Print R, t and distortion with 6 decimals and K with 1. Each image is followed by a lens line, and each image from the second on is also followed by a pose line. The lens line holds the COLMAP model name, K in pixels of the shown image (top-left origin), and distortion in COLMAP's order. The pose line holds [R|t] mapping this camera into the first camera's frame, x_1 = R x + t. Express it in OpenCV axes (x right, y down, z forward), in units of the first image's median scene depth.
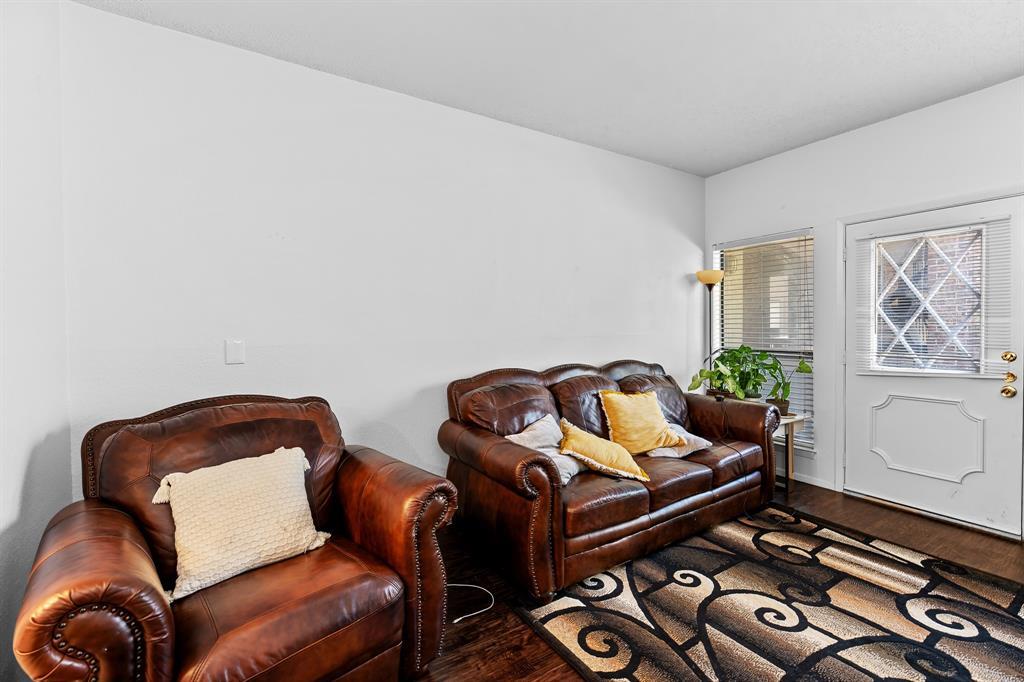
lens RADIAL K [[448.7, 0, 516.0], [0, 448.7, 331.6], [0, 0, 1]] dist [0.002079, -0.000359]
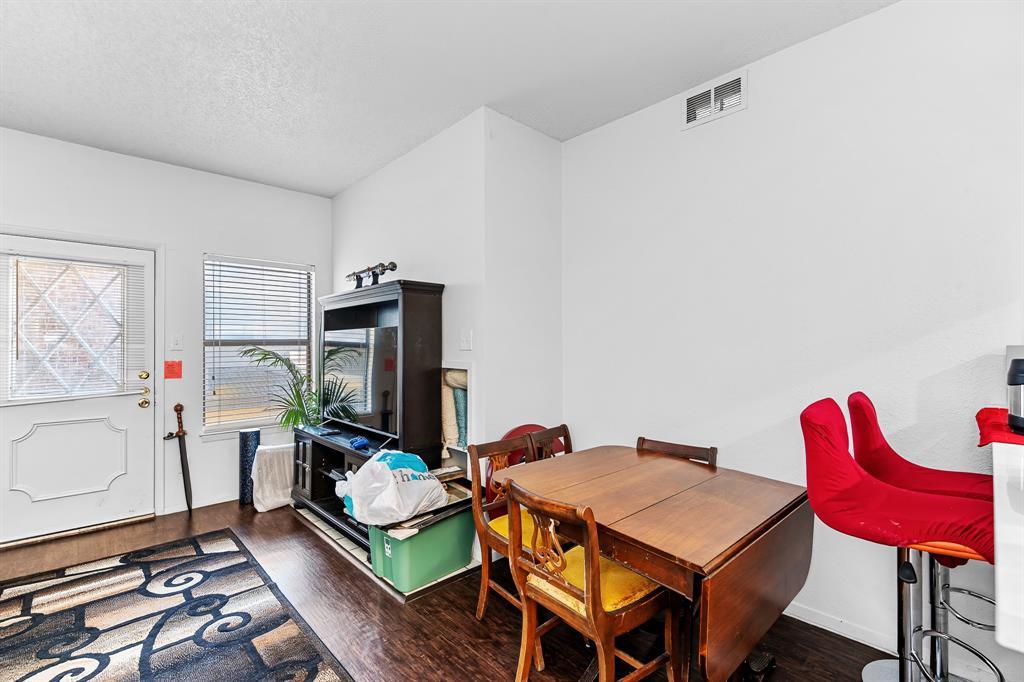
lens RADIAL K [[448.7, 0, 514.3], [0, 448.7, 344.7], [0, 0, 1]] dist [0.002079, -0.000359]
pose [[-0.184811, 0.013235, 0.982685, -0.437852], [0.018532, 0.999778, -0.009980, 0.003775], [-0.982599, 0.016367, -0.185015, 0.273486]]
